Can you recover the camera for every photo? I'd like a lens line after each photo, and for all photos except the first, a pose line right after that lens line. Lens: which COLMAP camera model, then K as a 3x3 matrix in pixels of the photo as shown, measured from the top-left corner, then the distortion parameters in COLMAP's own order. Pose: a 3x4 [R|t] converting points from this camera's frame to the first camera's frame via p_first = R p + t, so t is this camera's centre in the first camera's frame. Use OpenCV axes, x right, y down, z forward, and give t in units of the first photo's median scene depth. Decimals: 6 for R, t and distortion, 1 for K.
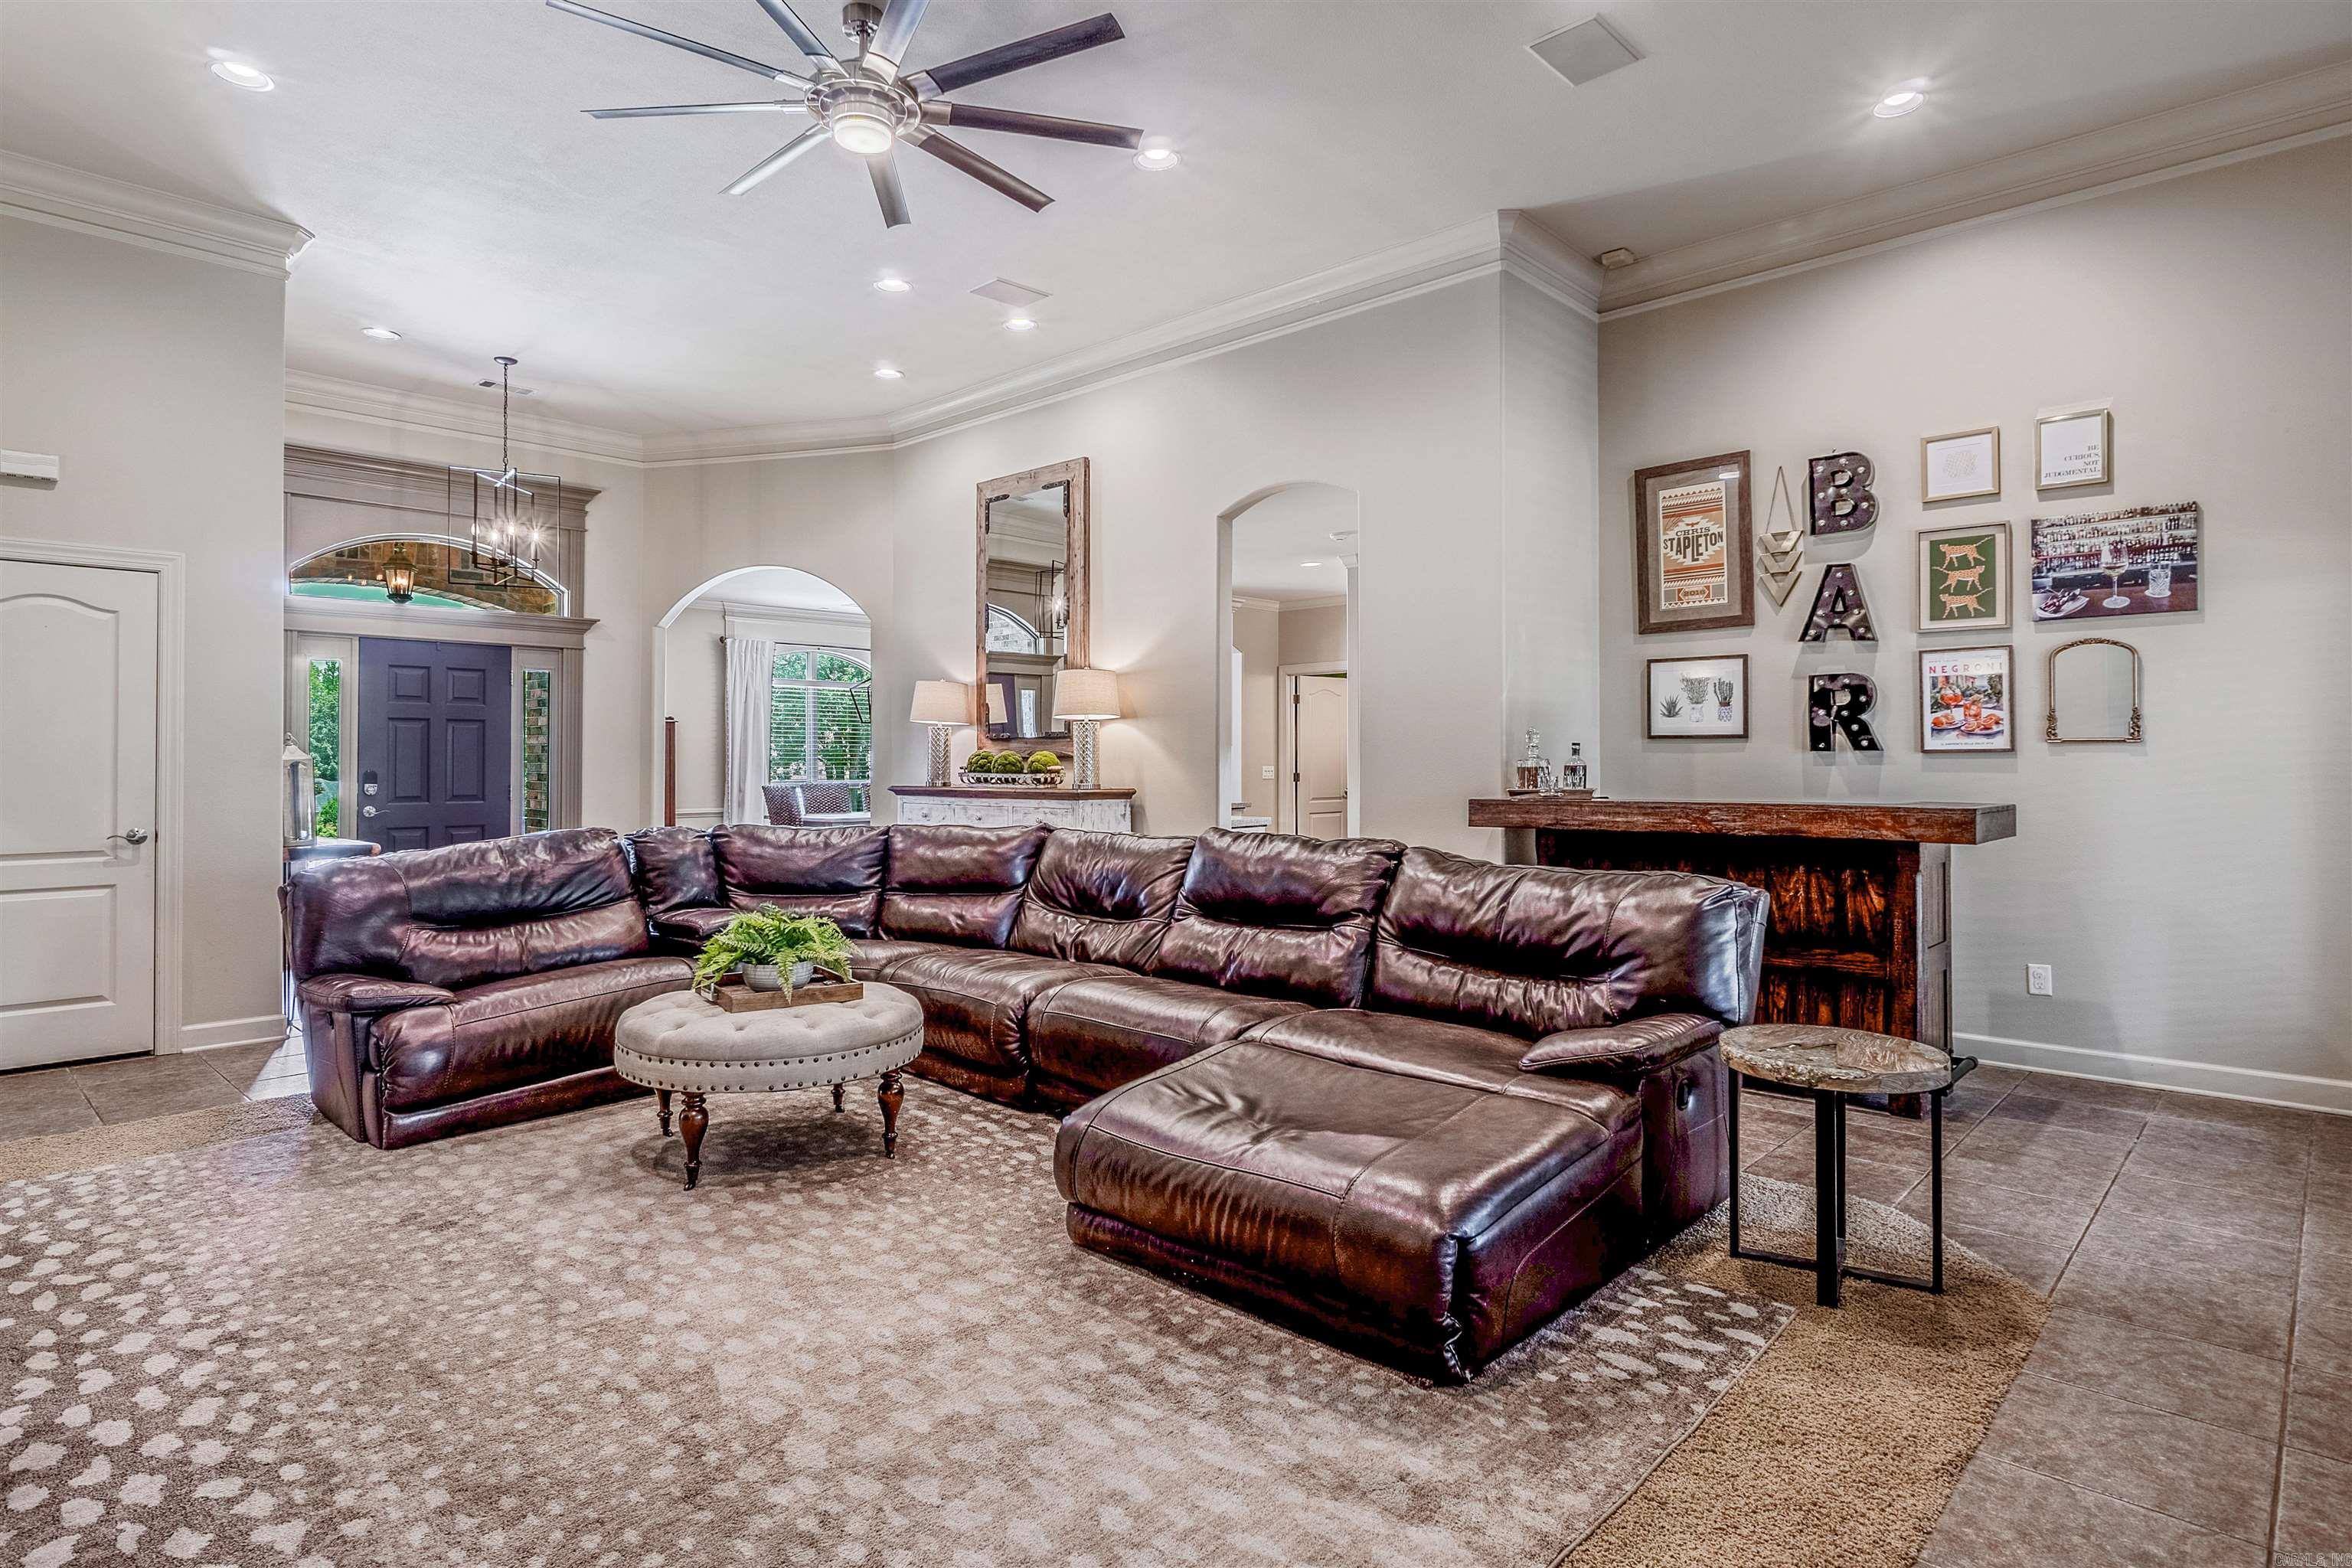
lens RADIAL K [[1237.9, 0, 1139.3], [0, 1237.9, 719.8], [0, 0, 1]] dist [-0.003967, -0.002010]
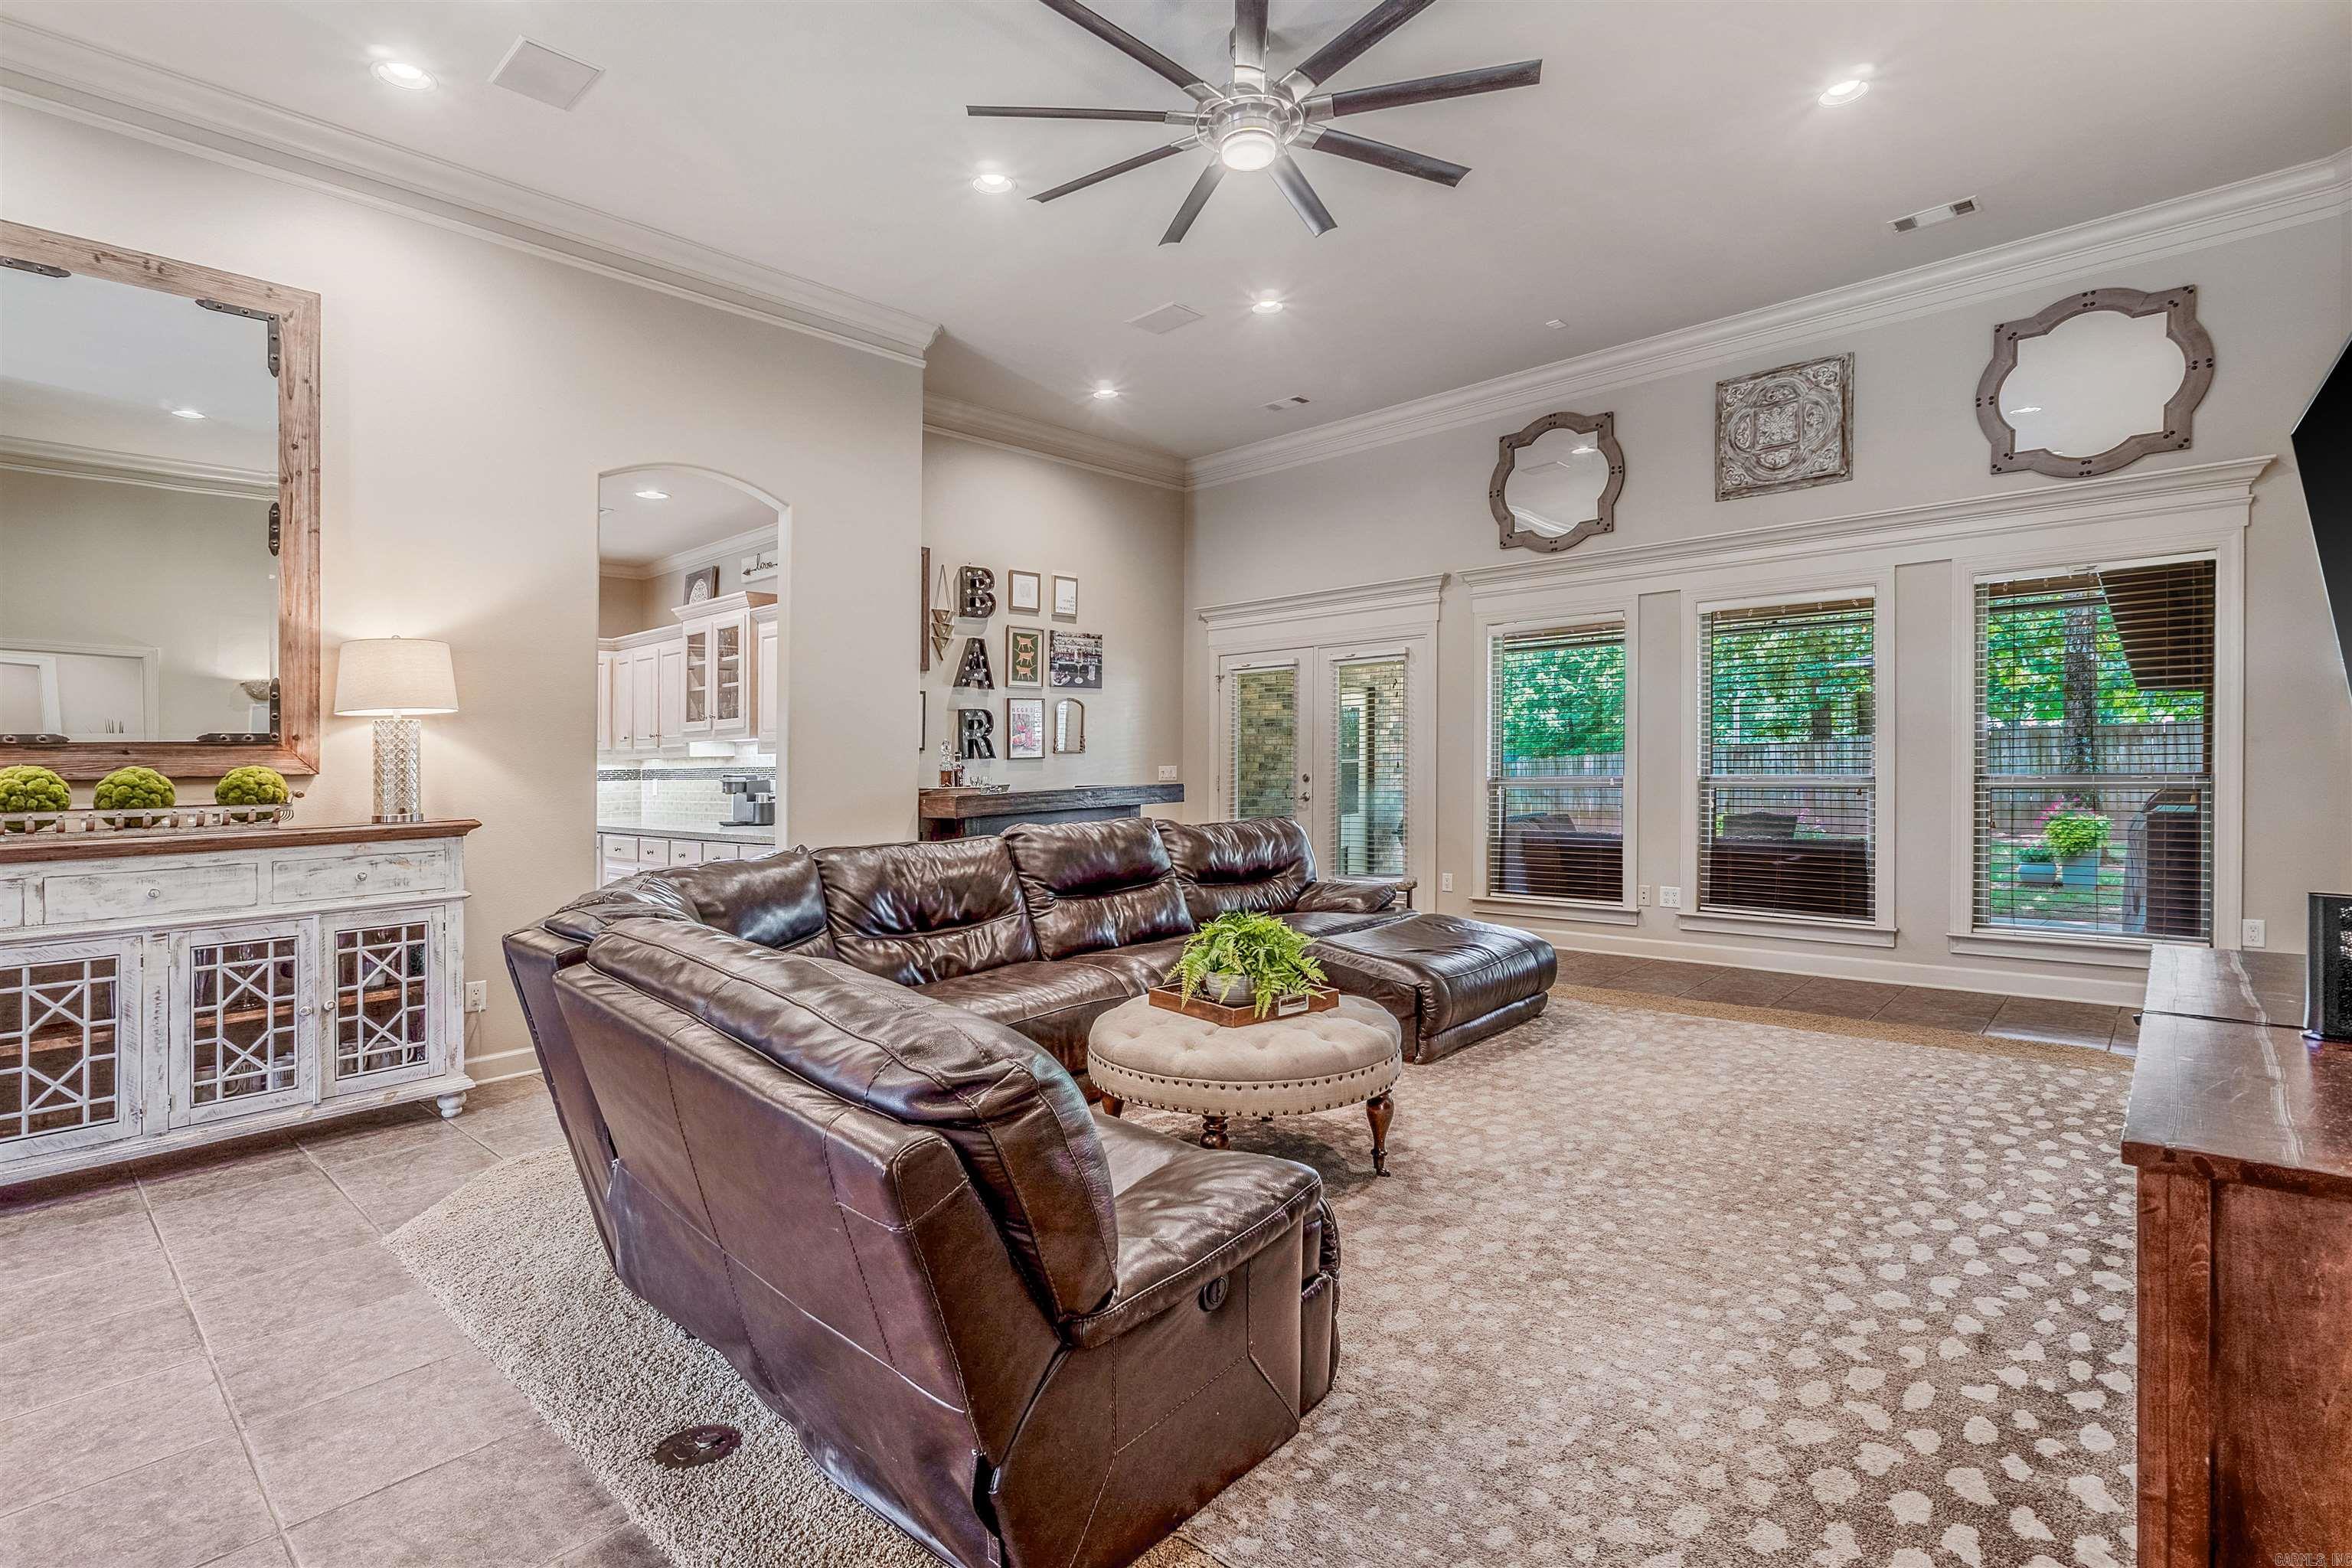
lens RADIAL K [[1126.9, 0, 1163.8], [0, 1126.9, 771.1], [0, 0, 1]] dist [-0.004466, -0.001506]
pose [[-0.030095, -0.008990, 0.999507, -1.528598], [-0.010039, 0.999912, 0.008692, 0.047069], [-0.999497, -0.009772, -0.030182, 1.443386]]
